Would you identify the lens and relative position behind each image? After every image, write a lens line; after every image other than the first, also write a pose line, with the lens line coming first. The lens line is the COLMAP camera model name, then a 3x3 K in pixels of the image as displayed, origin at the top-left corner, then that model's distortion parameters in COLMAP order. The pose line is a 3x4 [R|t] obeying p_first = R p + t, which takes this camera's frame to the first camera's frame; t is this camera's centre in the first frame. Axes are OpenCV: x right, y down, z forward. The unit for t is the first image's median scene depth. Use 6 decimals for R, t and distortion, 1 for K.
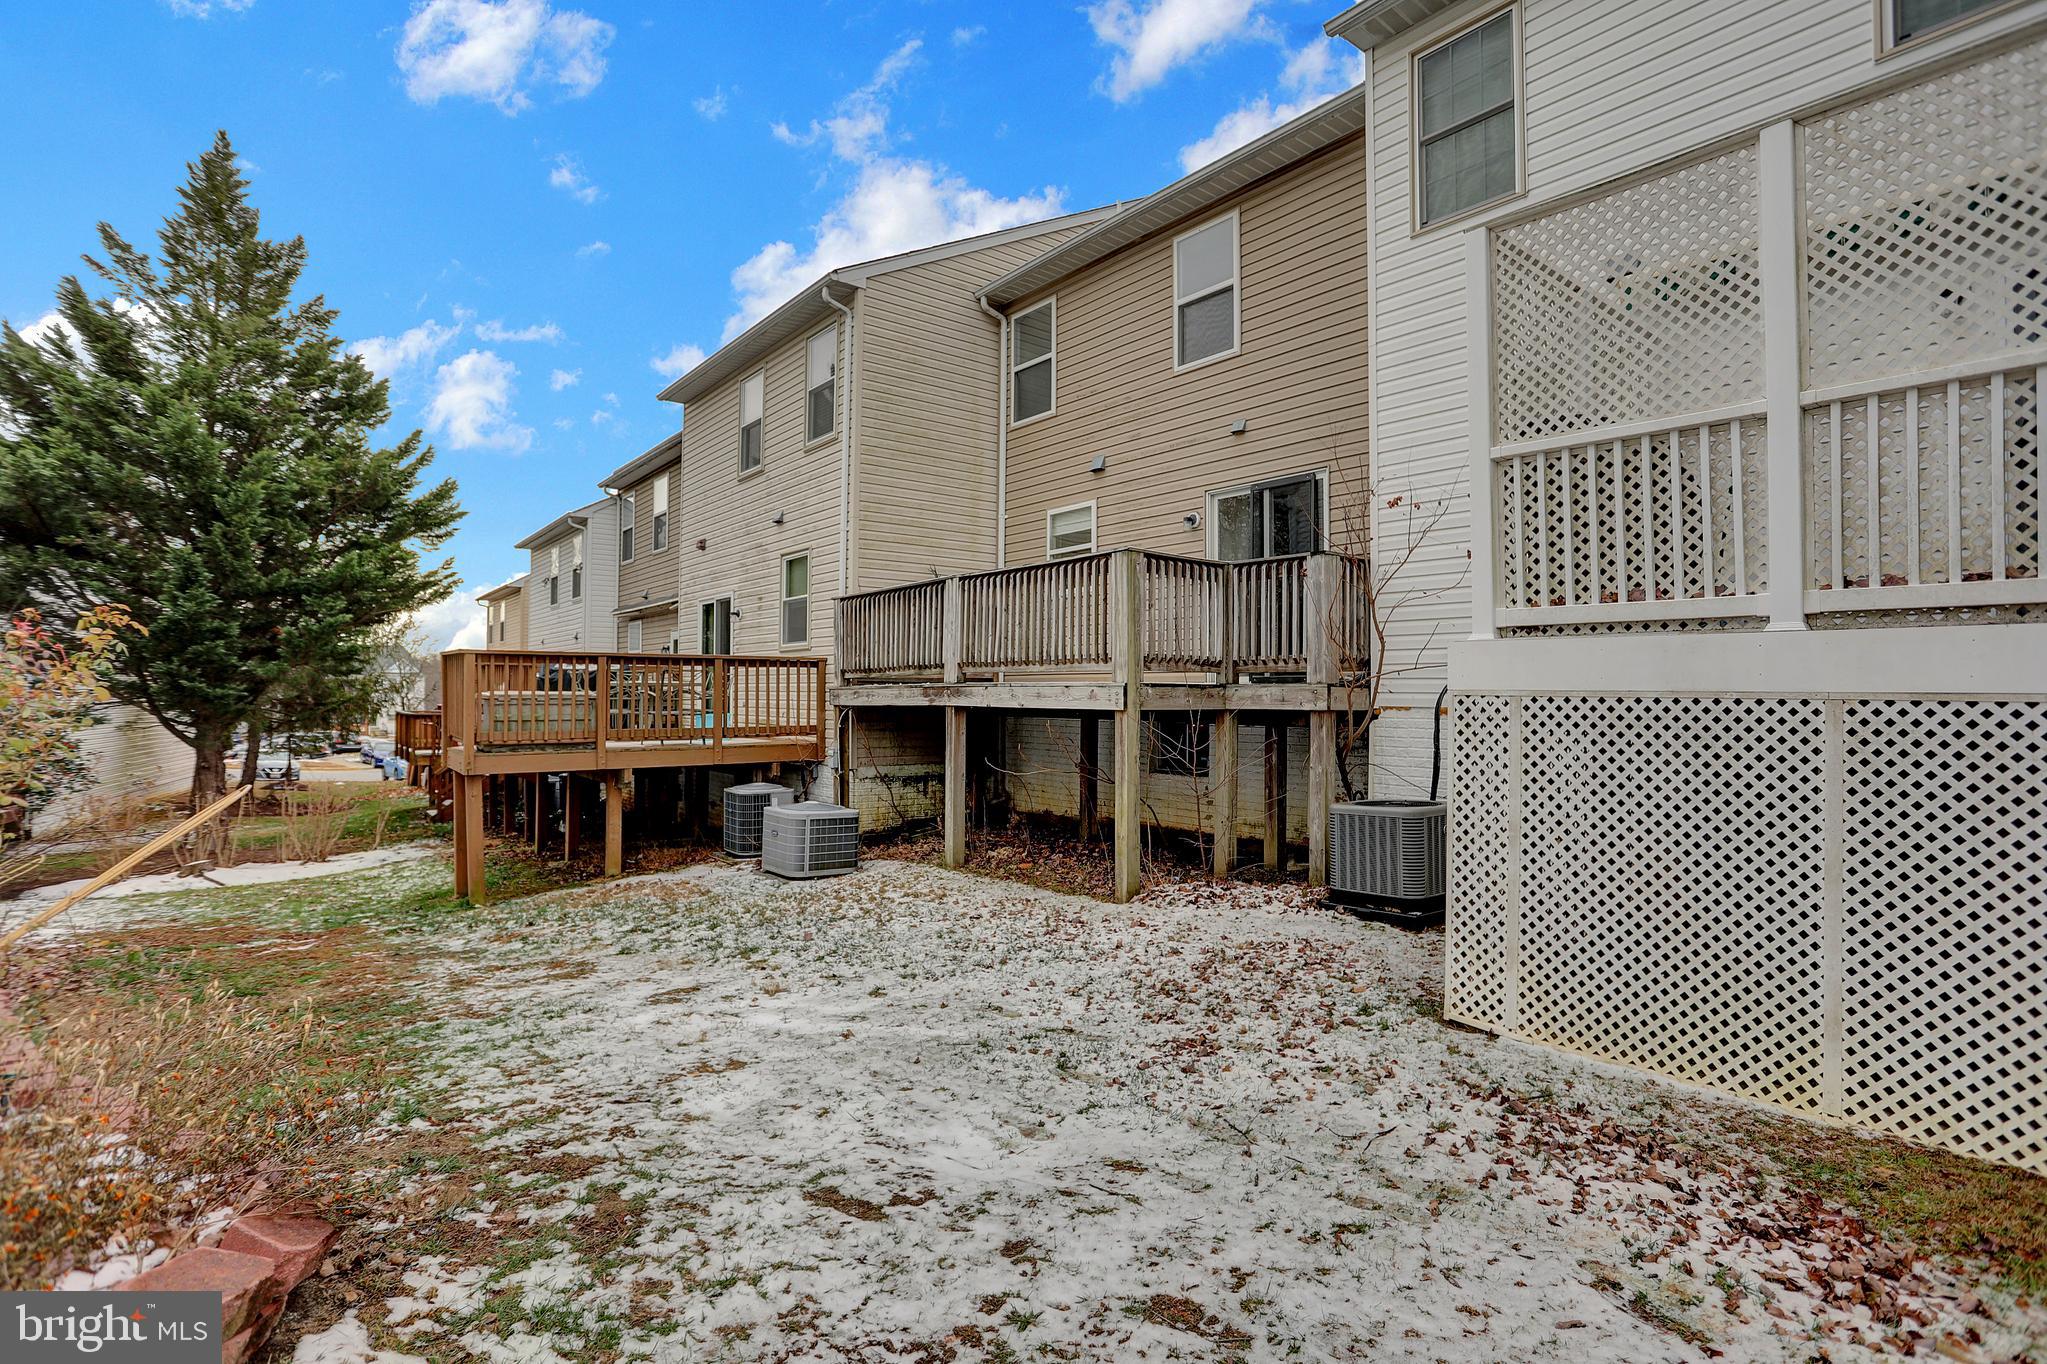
lens RADIAL K [[985.4, 0, 1027.9], [0, 985.4, 679.3], [0, 0, 1]] dist [-0.079175, 0.033480]
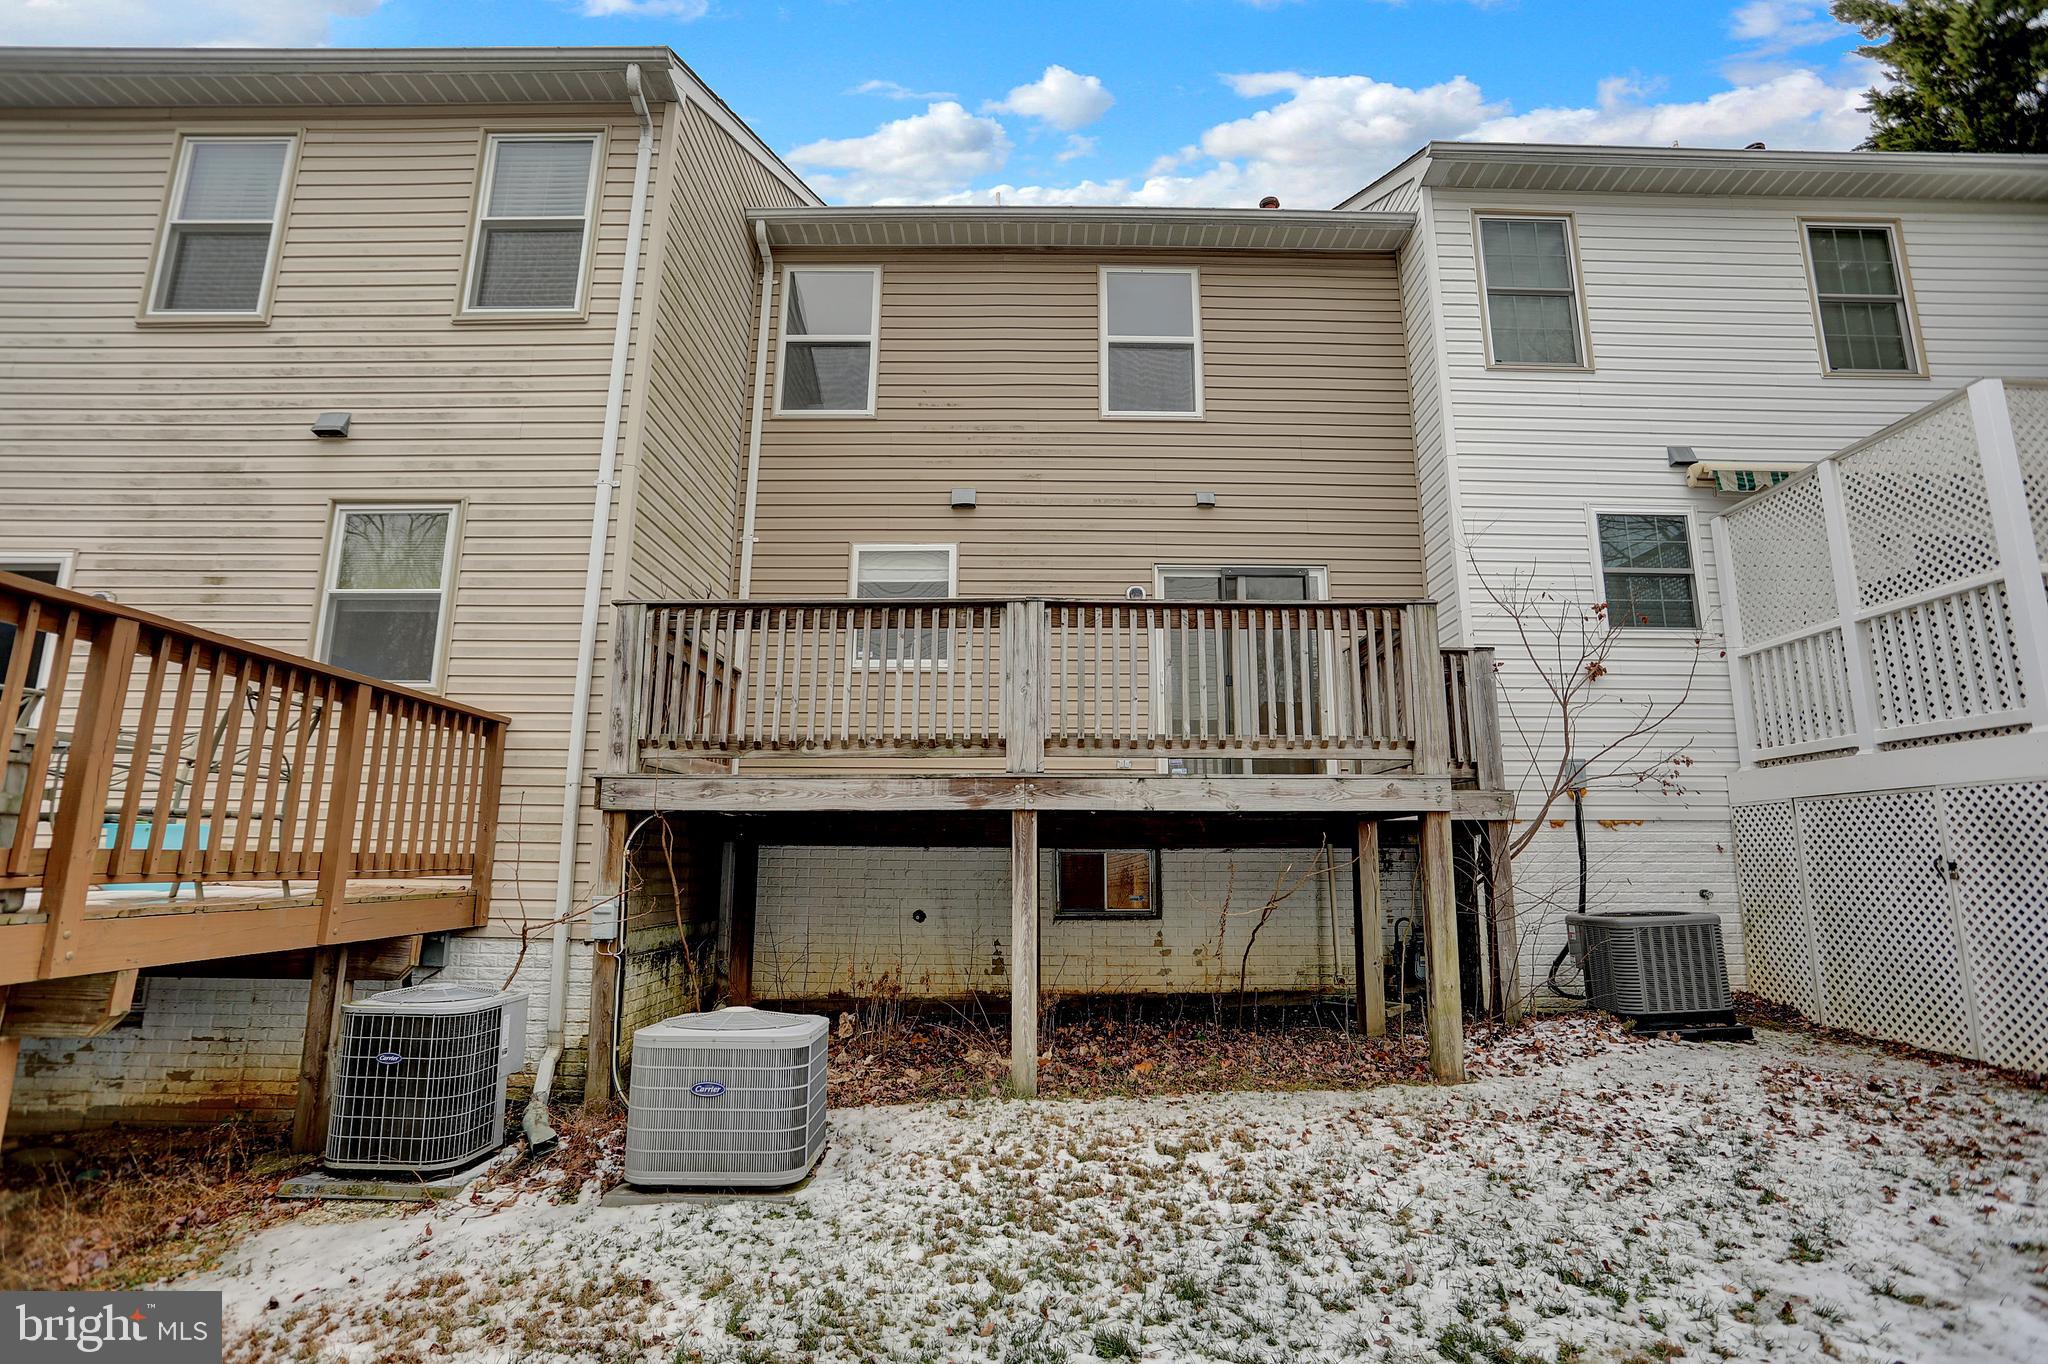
lens RADIAL K [[985.8, 0, 1028.4], [0, 985.8, 679.3], [0, 0, 1]] dist [-0.079175, 0.033480]
pose [[0.614620, 0.143675, 0.775629, -0.527414], [-0.011620, 0.984815, -0.173216, 0.050156], [-0.788738, 0.097449, 0.606957, 0.609243]]
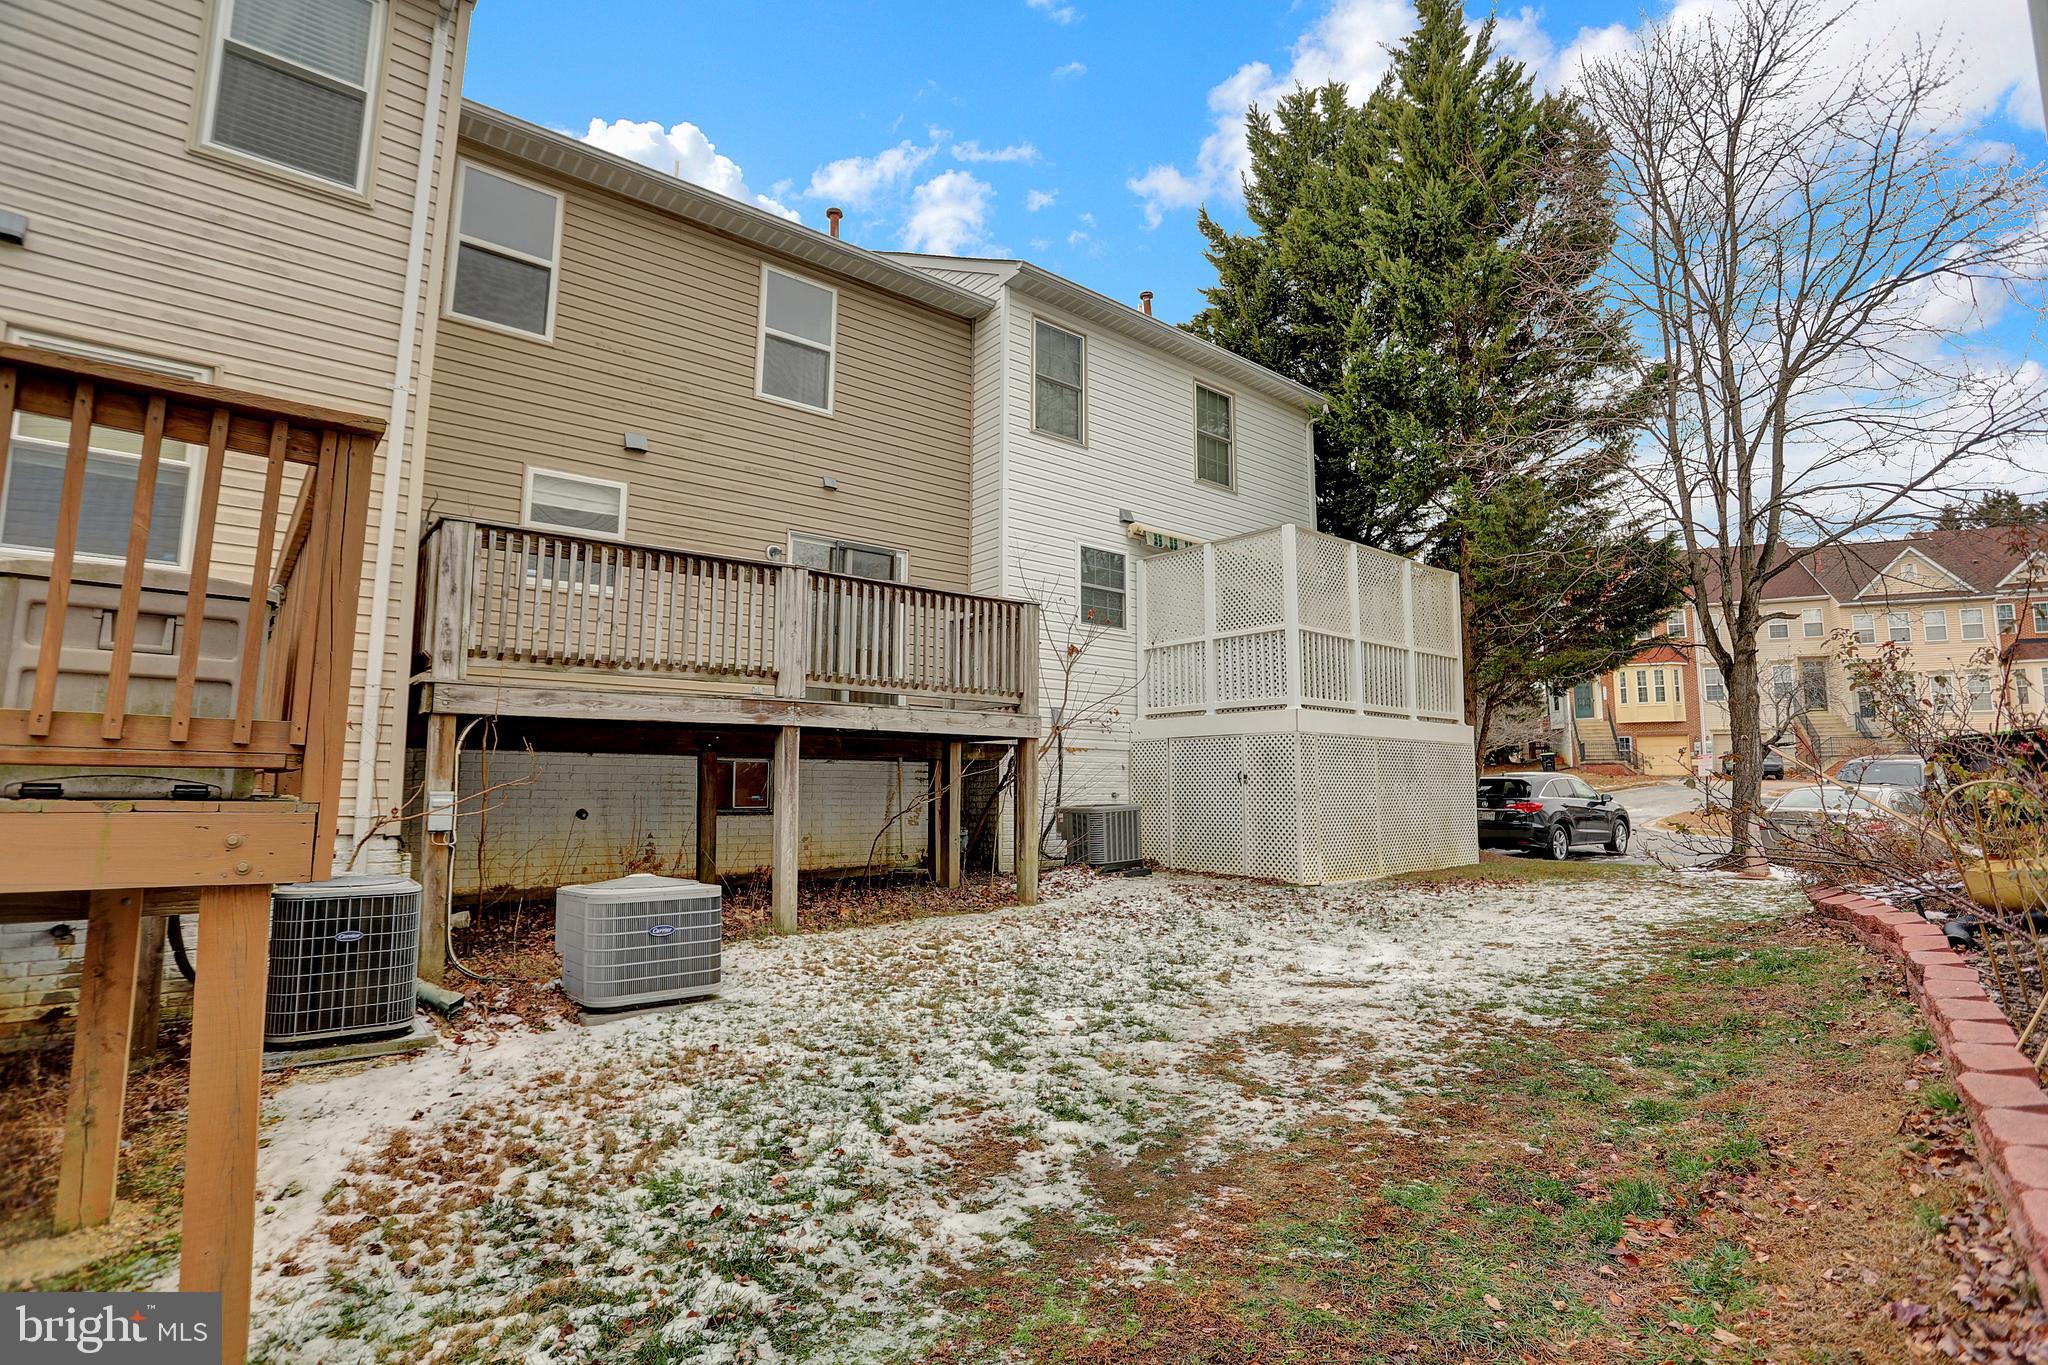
lens RADIAL K [[985.8, 0, 1028.4], [0, 985.8, 679.8], [0, 0, 1]] dist [-0.079175, 0.033480]
pose [[-0.028265, 0.104156, 0.994159, -0.840398], [-0.015048, 0.994400, -0.104609, 0.067130], [-0.999487, -0.017917, -0.026539, 0.801577]]
